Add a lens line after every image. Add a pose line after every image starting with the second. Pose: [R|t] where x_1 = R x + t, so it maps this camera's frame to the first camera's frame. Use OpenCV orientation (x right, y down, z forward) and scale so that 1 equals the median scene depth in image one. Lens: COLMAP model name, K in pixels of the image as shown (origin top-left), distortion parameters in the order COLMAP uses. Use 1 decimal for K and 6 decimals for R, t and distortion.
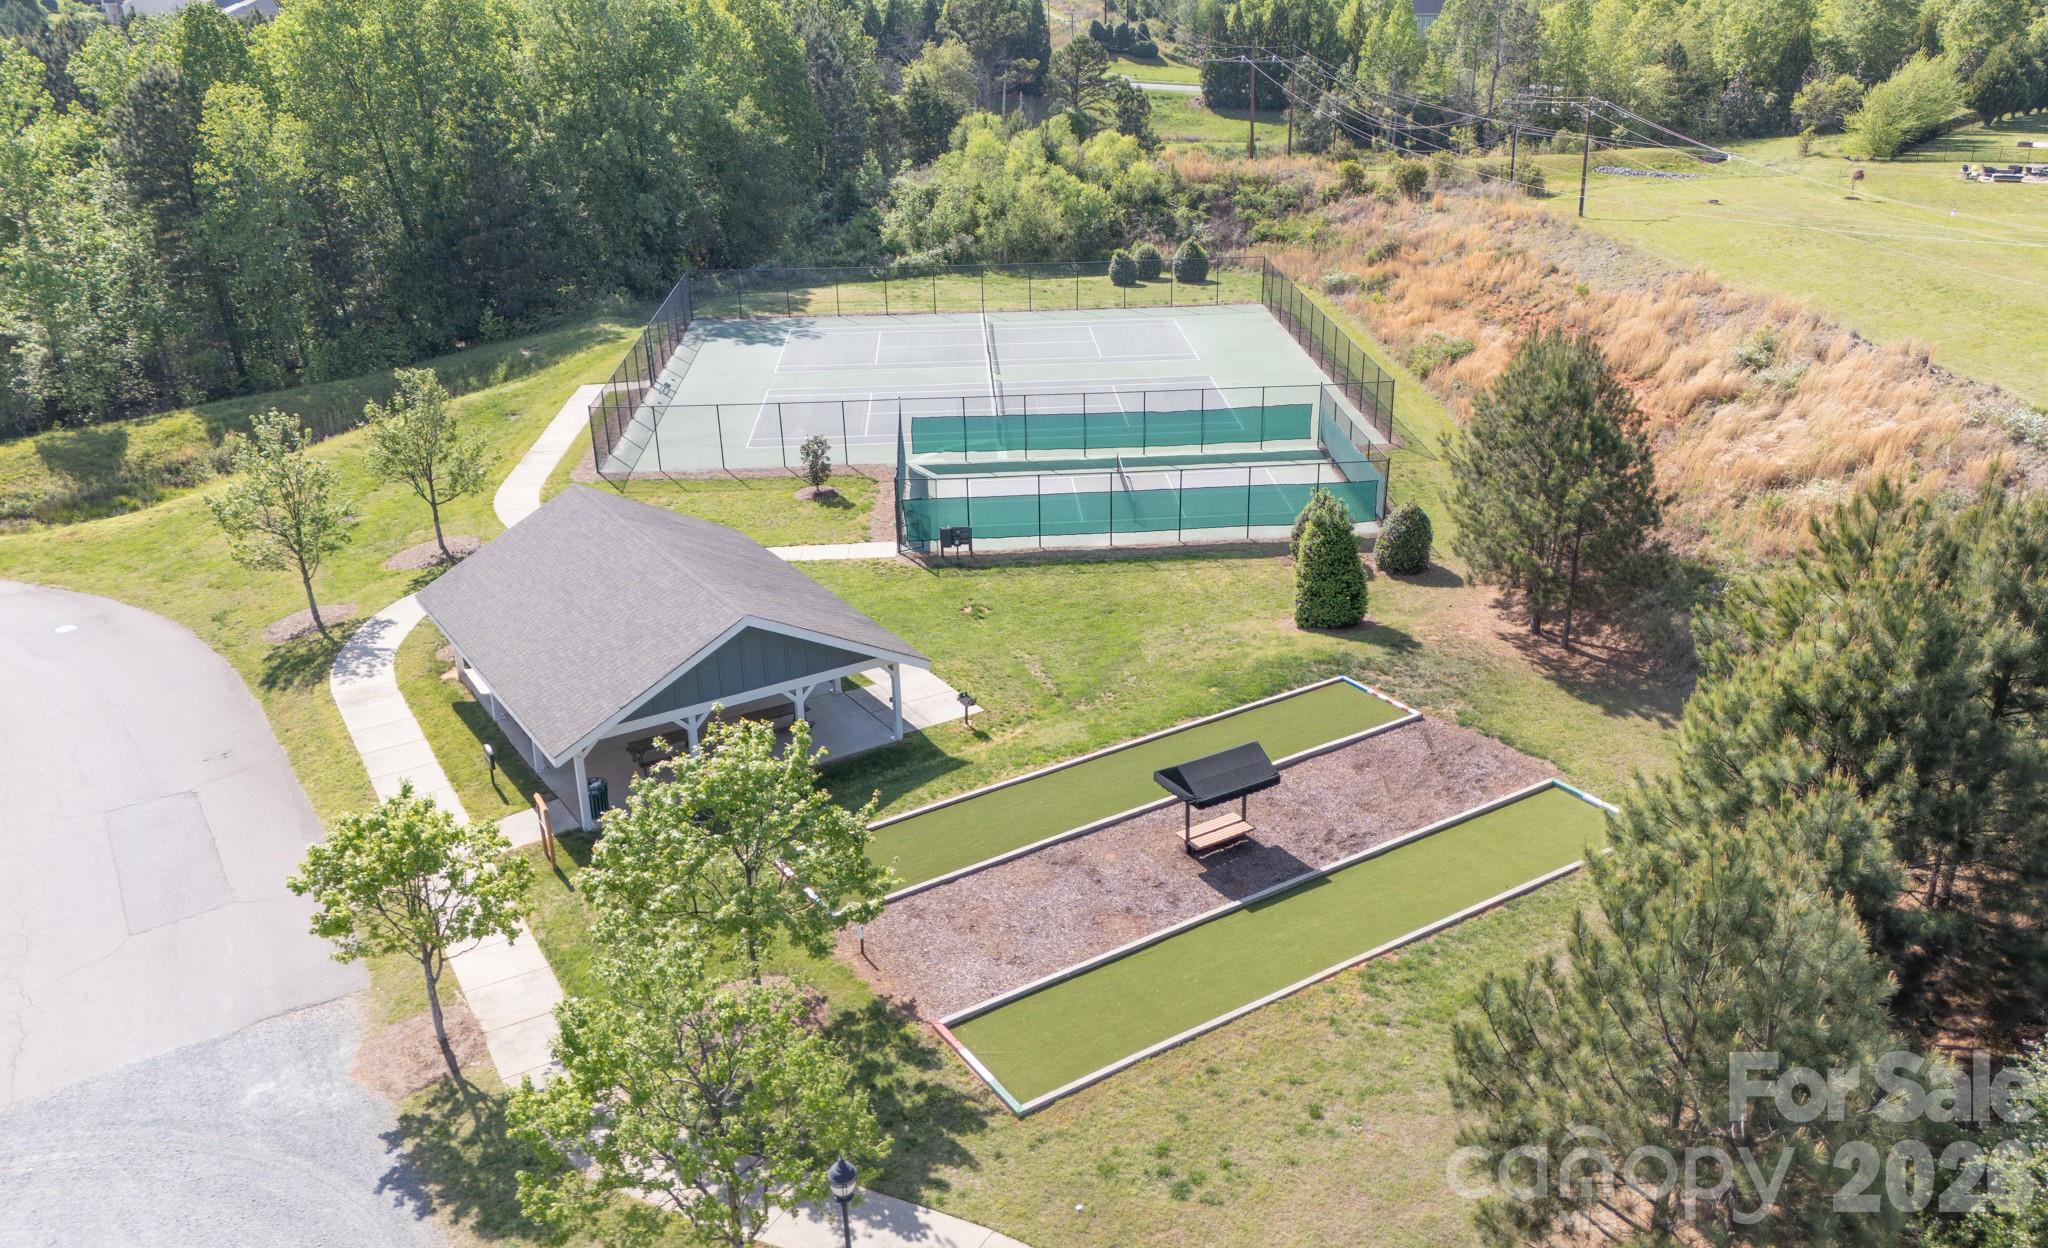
lens RADIAL K [[1511.8, 0, 1105.0], [0, 1511.8, 621.4], [0, 0, 1]] dist [0.100051, -0.111204]
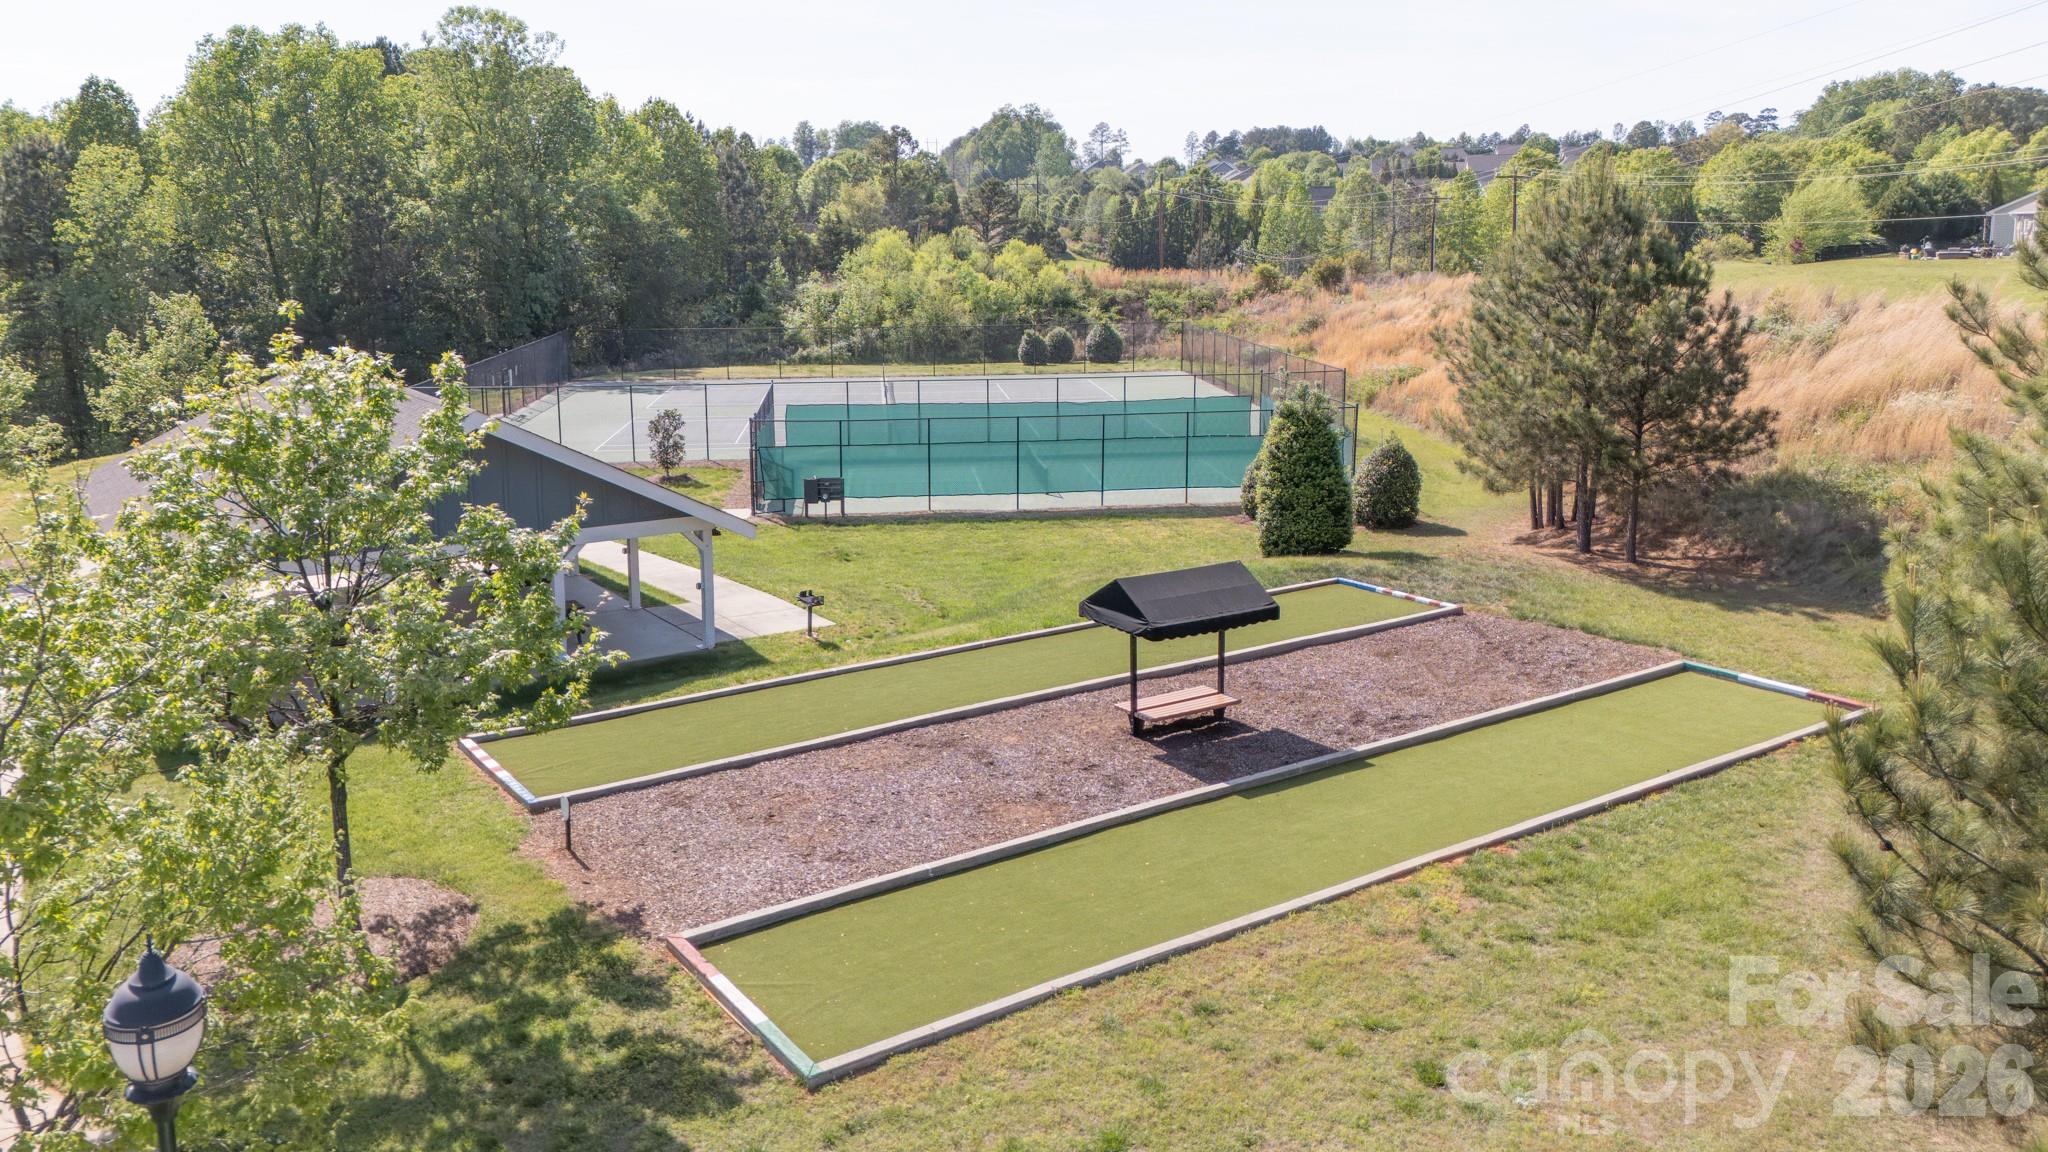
lens RADIAL K [[1510.8, 0, 1020.4], [0, 1510.8, 455.4], [0, 0, 1]] dist [0.082087, -0.109310]
pose [[0.999996, 0.000791, 0.002550, 0.004313], [-0.000202, 0.974778, -0.223175, 0.127136], [-0.002662, 0.223173, 0.974775, 0.260544]]
